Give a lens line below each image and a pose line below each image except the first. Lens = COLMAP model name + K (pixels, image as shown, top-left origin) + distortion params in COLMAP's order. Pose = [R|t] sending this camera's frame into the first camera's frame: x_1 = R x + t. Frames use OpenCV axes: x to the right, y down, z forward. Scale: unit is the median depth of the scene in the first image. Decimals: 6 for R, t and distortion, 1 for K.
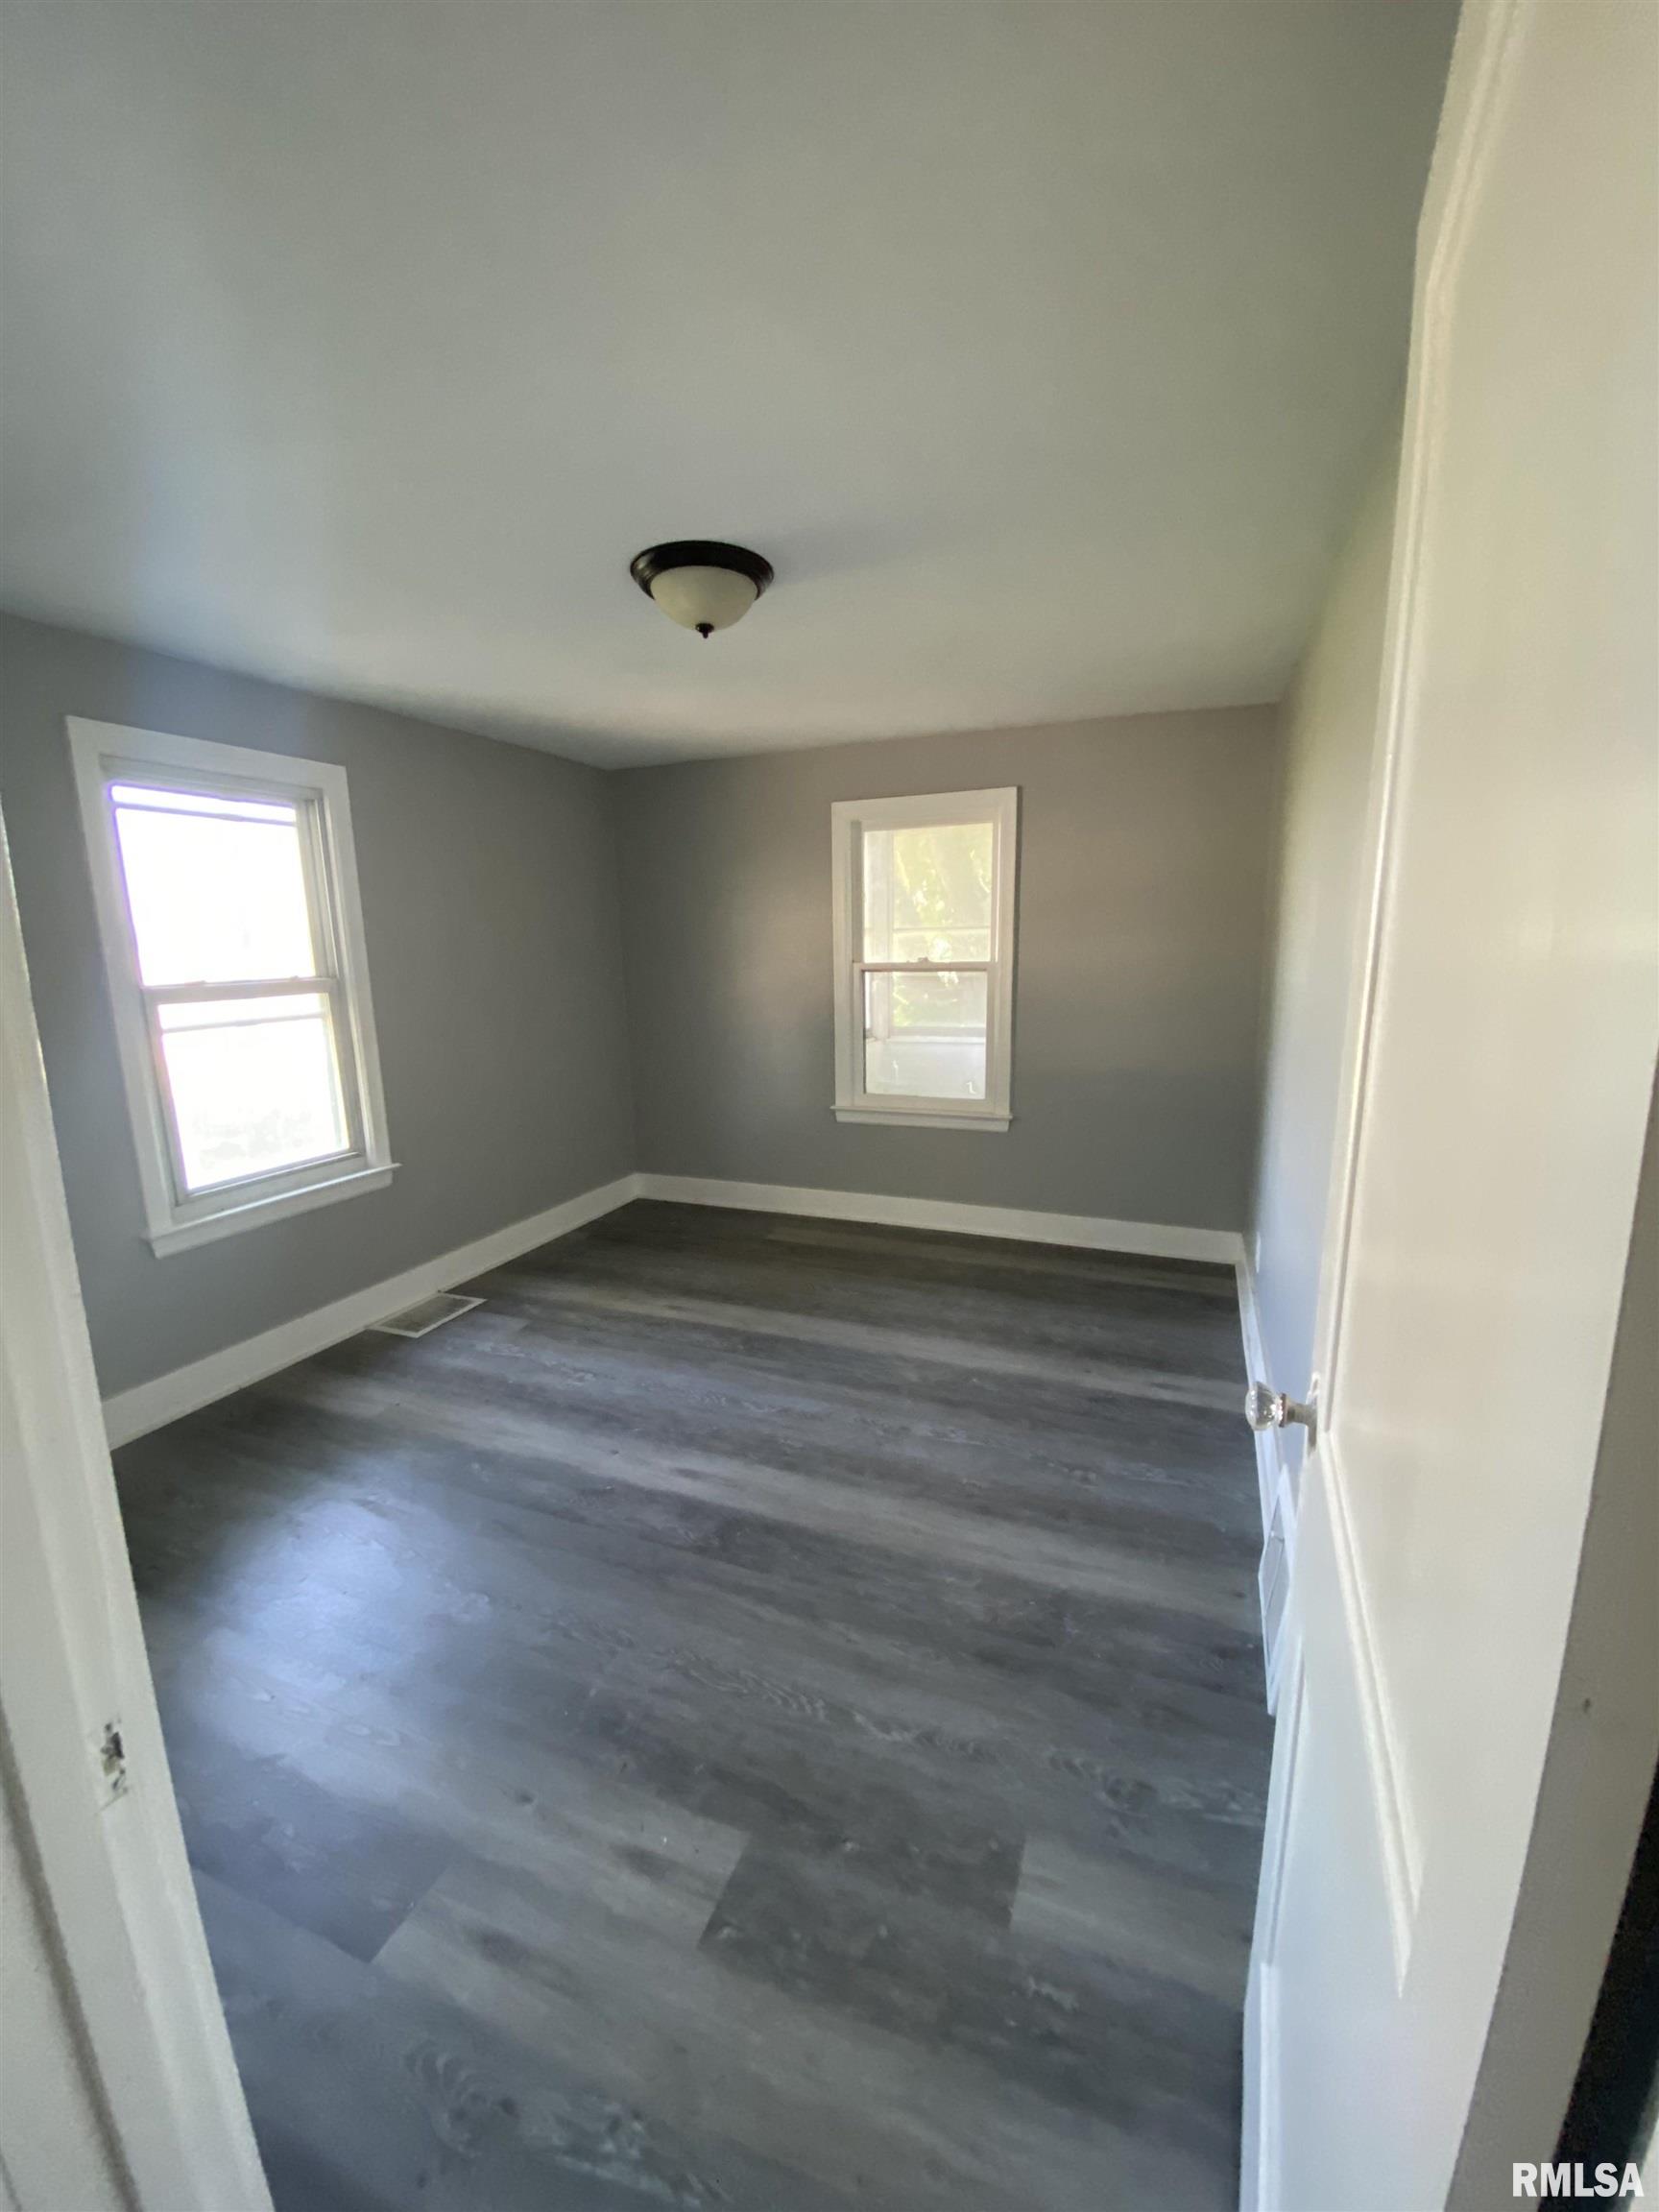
lens RADIAL K [[896.4, 0, 829.5], [0, 896.4, 1106.0], [0, 0, 1]] dist [0.058606, -0.040139]
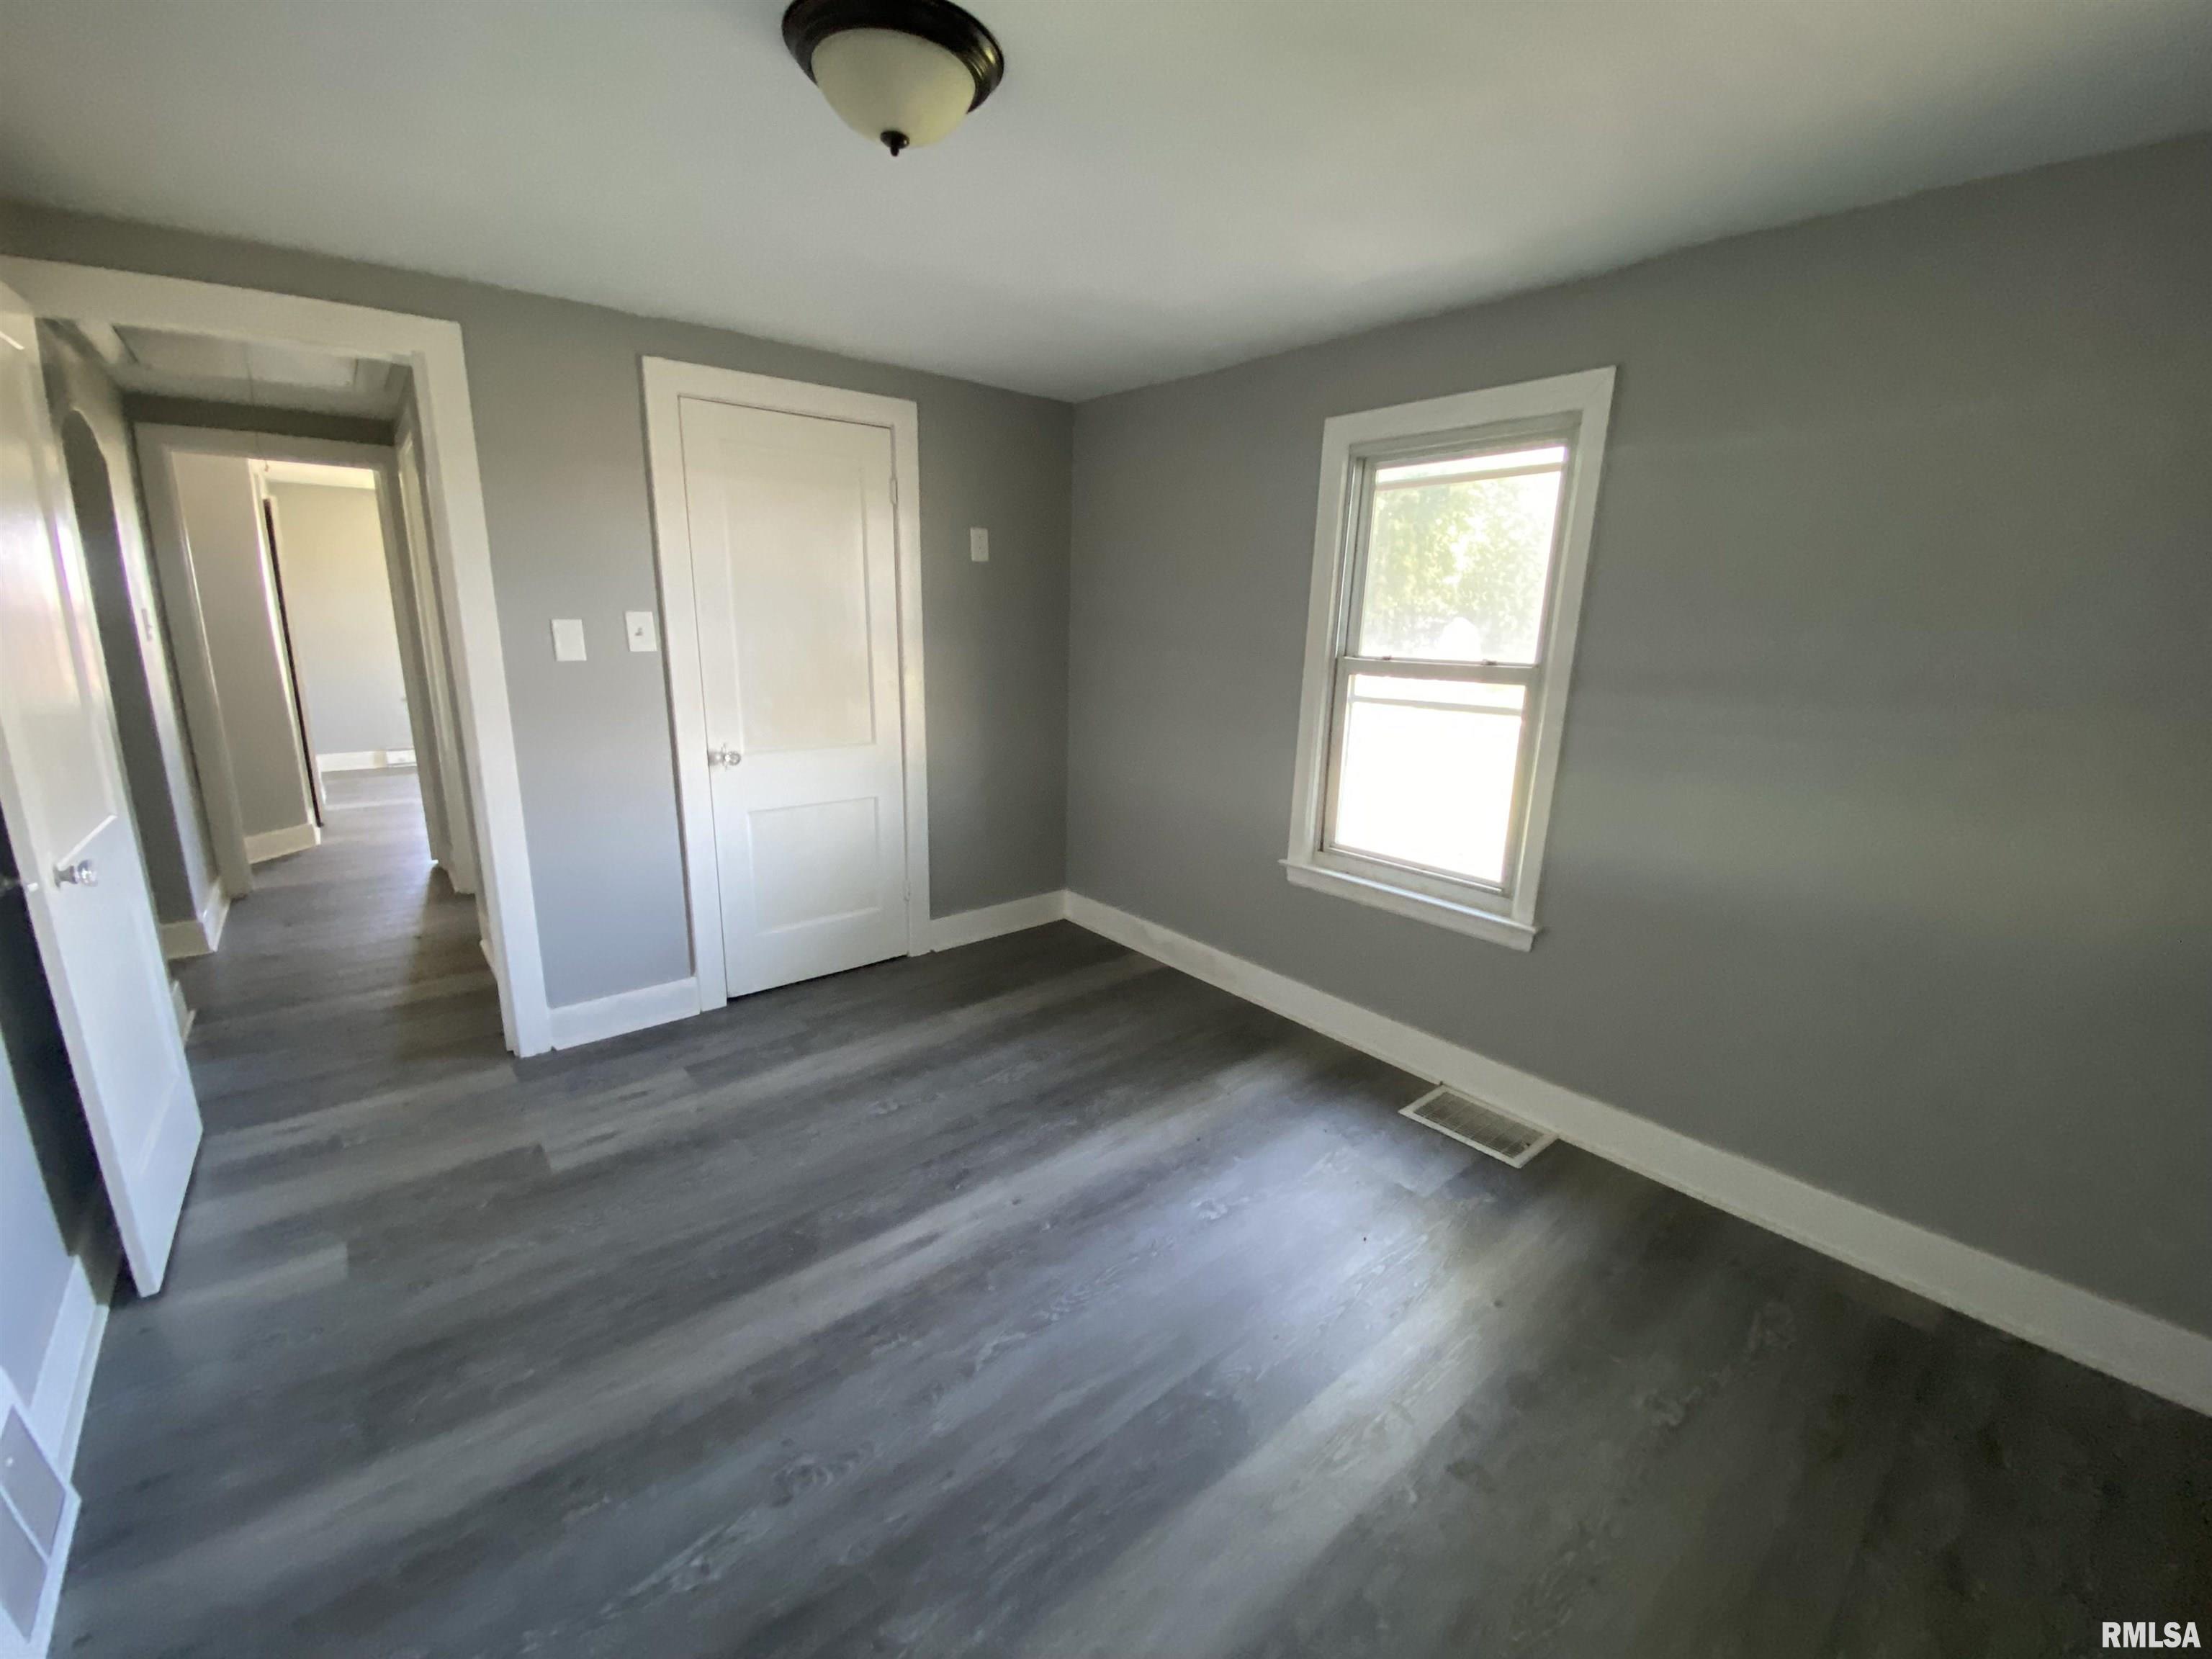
lens RADIAL K [[896.4, 0, 1106.0], [0, 896.4, 829.5], [0, 0, 1]] dist [0.058606, -0.040139]
pose [[-0.470834, 0.220034, -0.854342, 0.391587], [-0.175314, 0.925750, 0.335041, -0.262437], [0.864628, 0.307527, -0.397299, 1.300269]]
